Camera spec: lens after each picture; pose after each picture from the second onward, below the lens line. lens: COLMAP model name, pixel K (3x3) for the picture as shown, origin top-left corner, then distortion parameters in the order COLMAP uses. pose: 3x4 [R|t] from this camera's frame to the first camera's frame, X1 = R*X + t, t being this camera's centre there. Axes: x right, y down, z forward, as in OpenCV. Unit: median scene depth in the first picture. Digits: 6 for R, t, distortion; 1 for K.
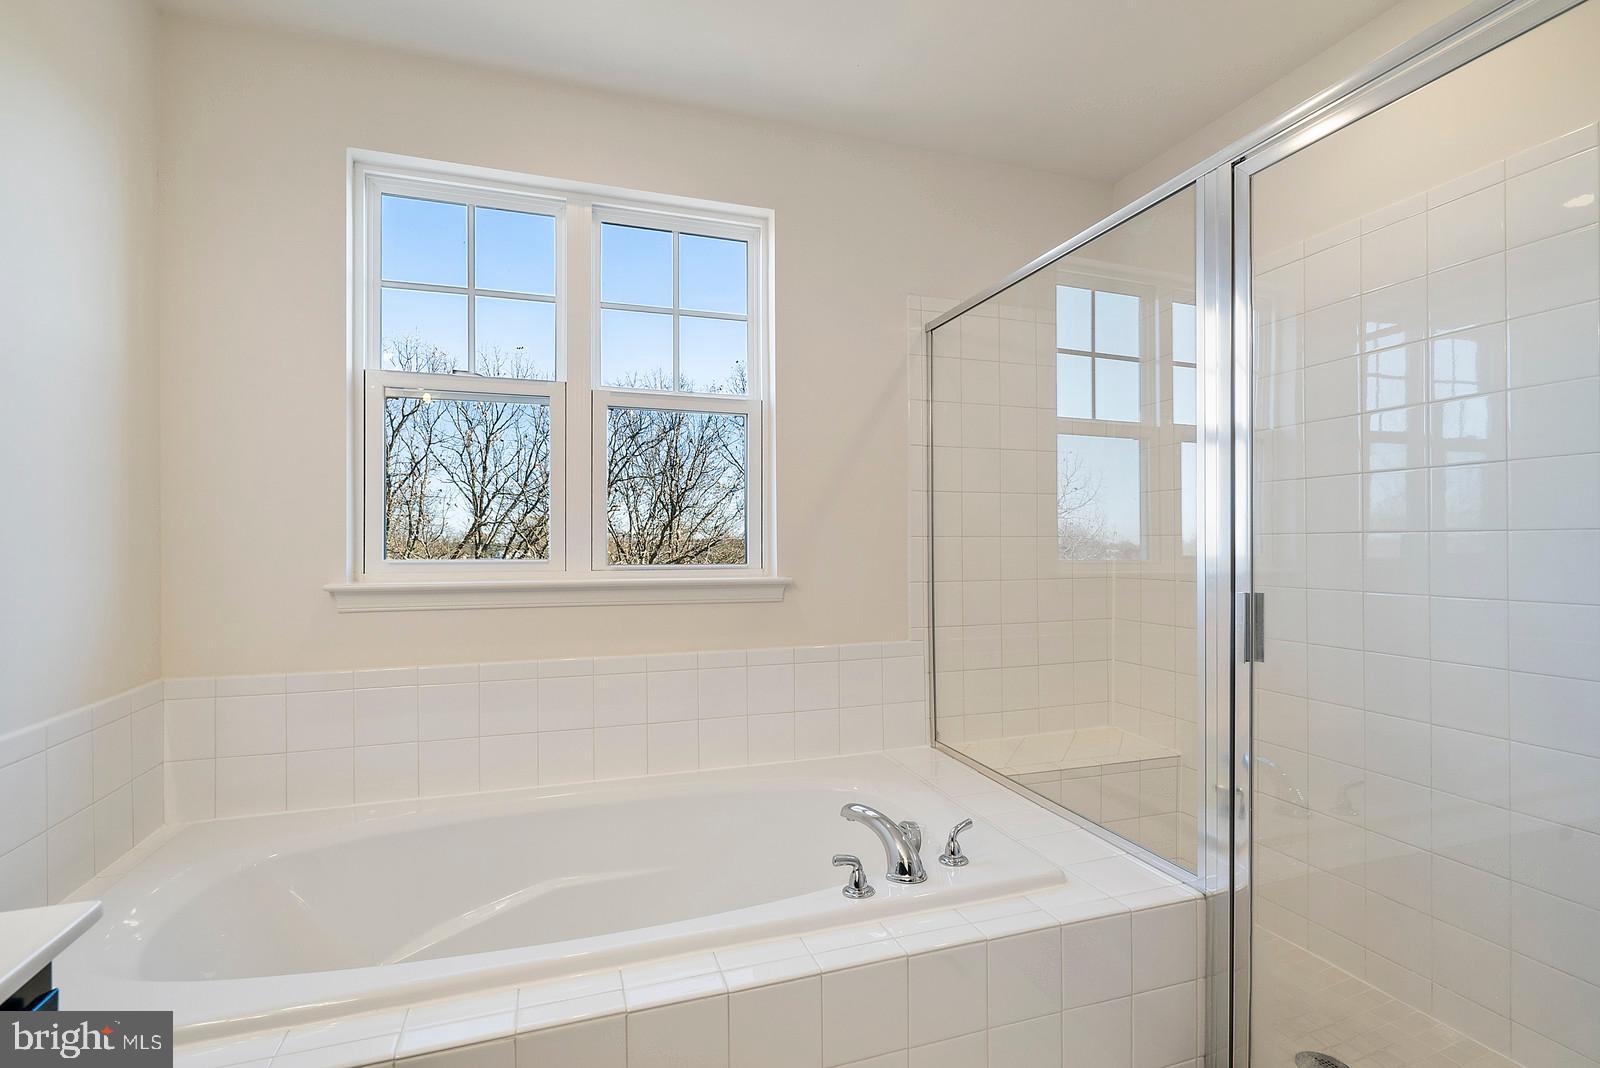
lens RADIAL K [[769.8, 0, 827.3], [0, 769.8, 534.1], [0, 0, 1]] dist [-0.001140, -0.000057]
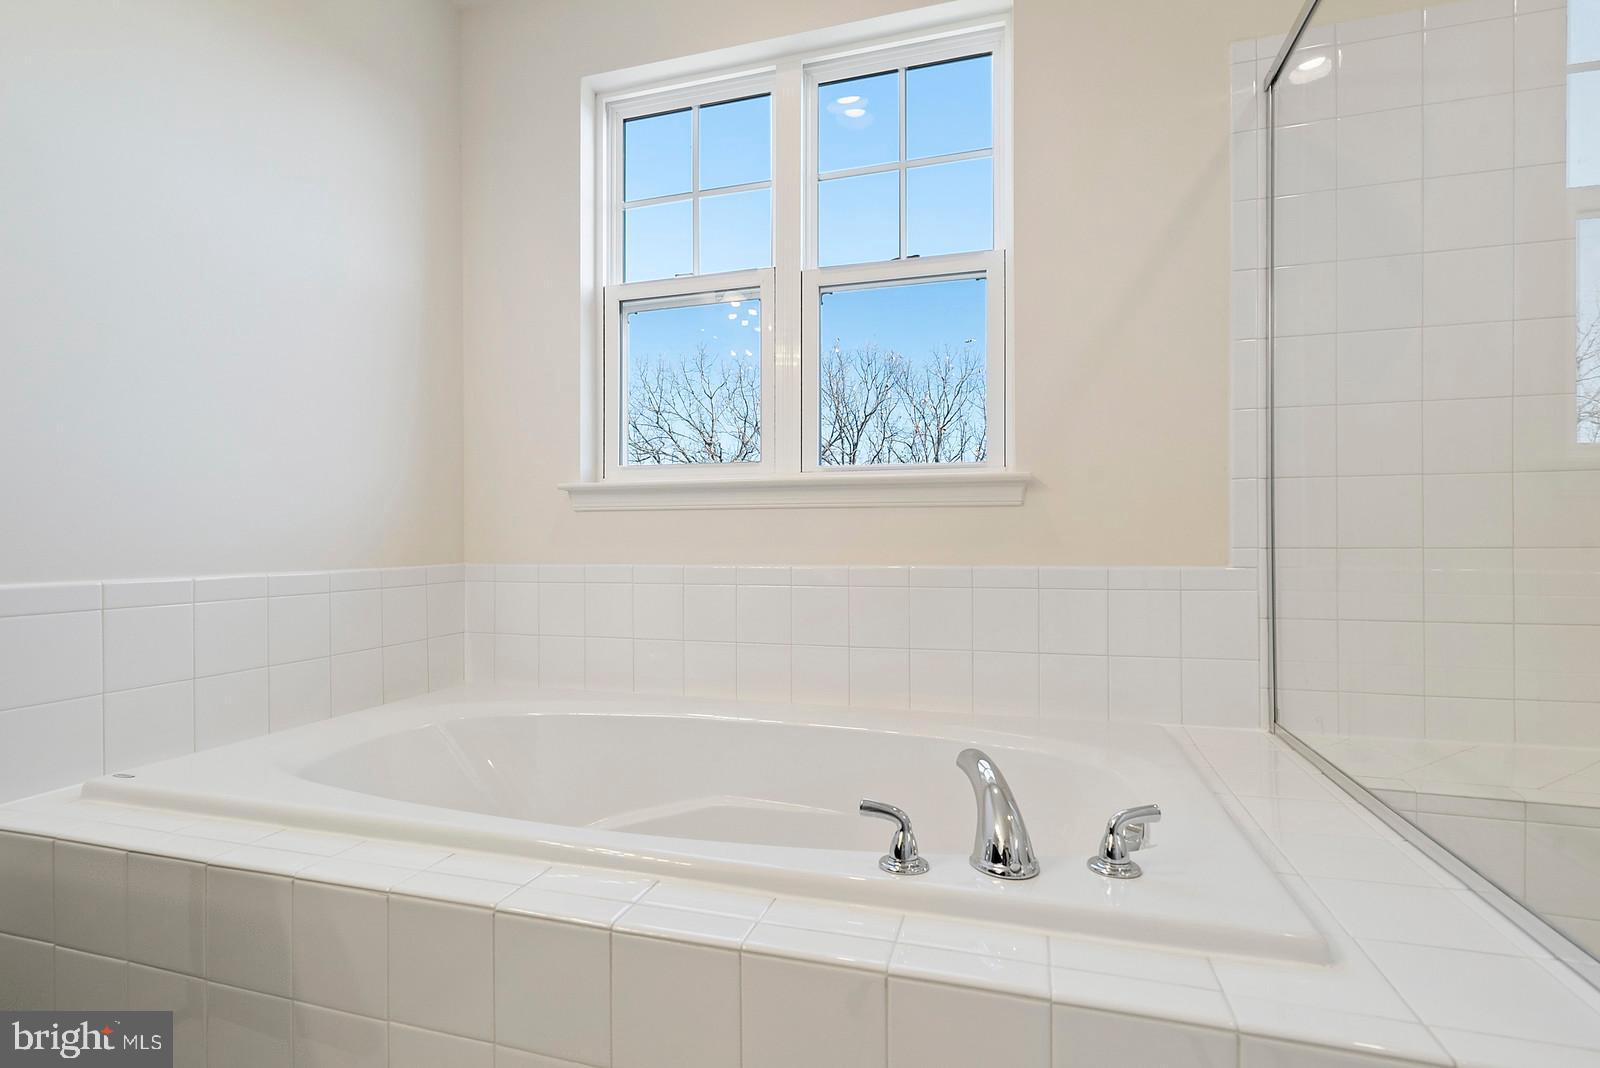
lens RADIAL K [[763.4, 0, 768.7], [0, 763.4, 543.4], [0, 0, 1]] dist [-0.007203, -0.001312]
pose [[0.802700, 0.006692, -0.596346, 0.222643], [0.010685, 0.999615, 0.025601, 0.120621], [0.596287, -0.026922, 0.802319, 0.290069]]
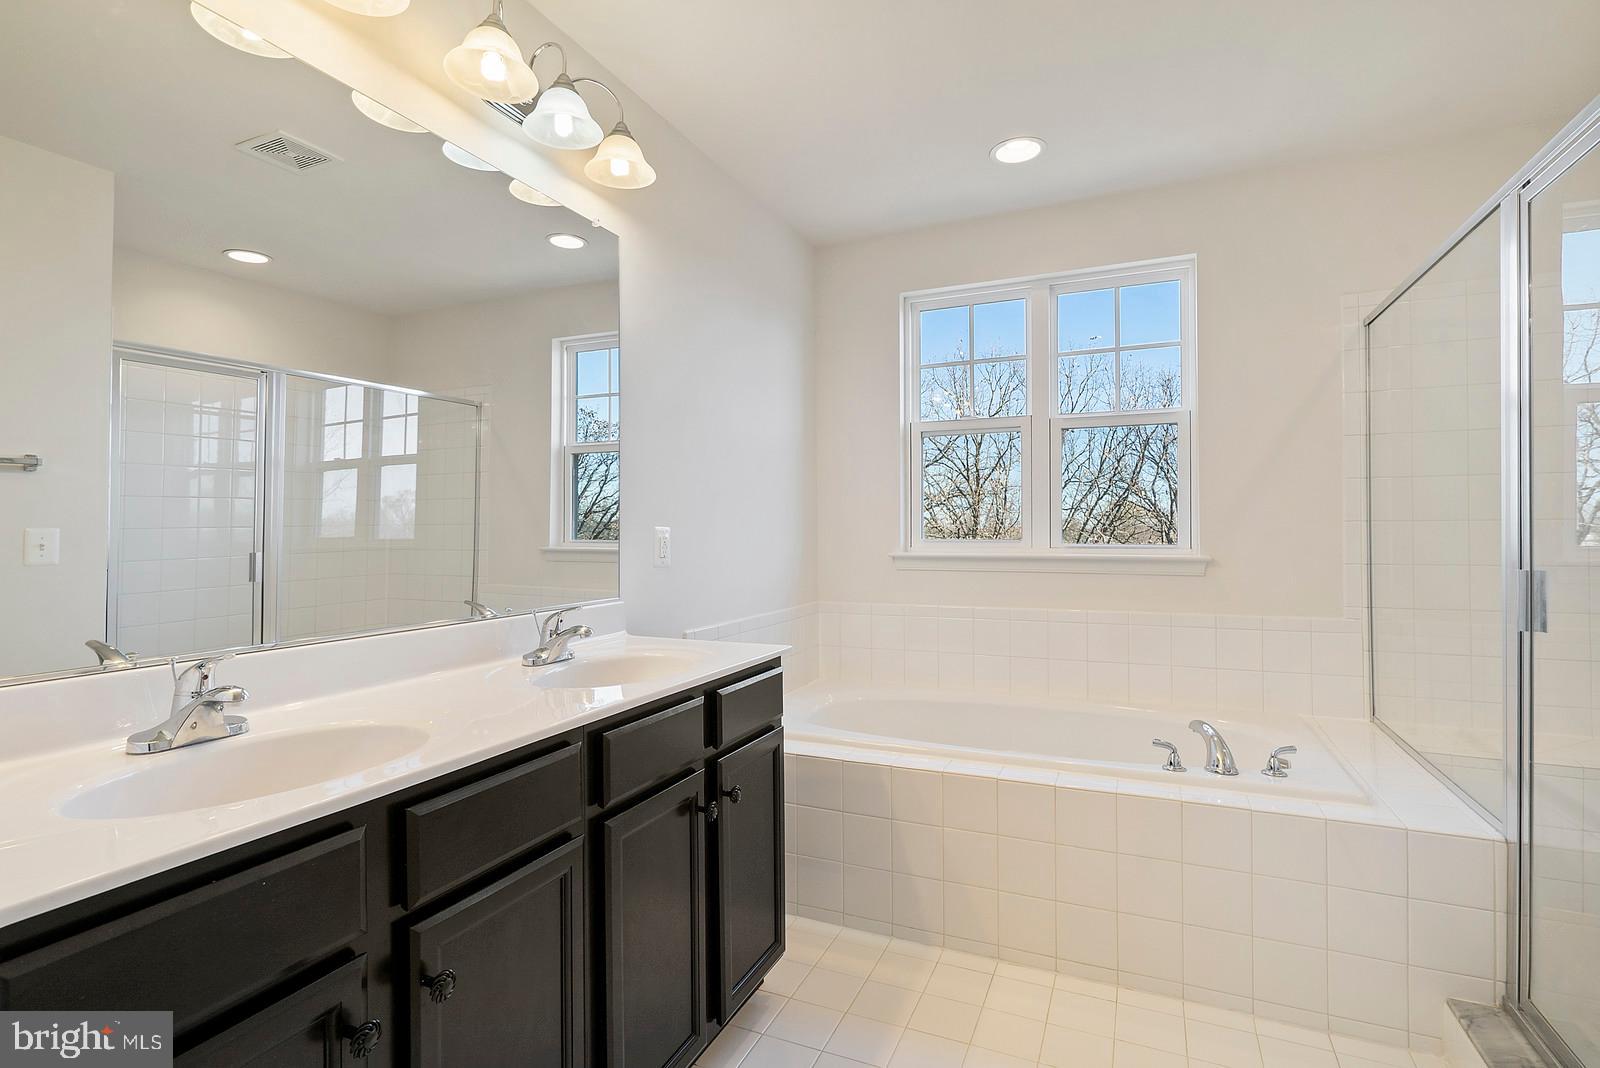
lens RADIAL K [[747.0, 0, 799.1], [0, 747.0, 527.2], [0, 0, 1]] dist [-0.004170, -0.000512]
pose [[0.725769, -0.004309, -0.687925, 0.336079], [0.012209, 0.999904, 0.006617, -0.005044], [0.687831, -0.013201, 0.725751, -0.338377]]
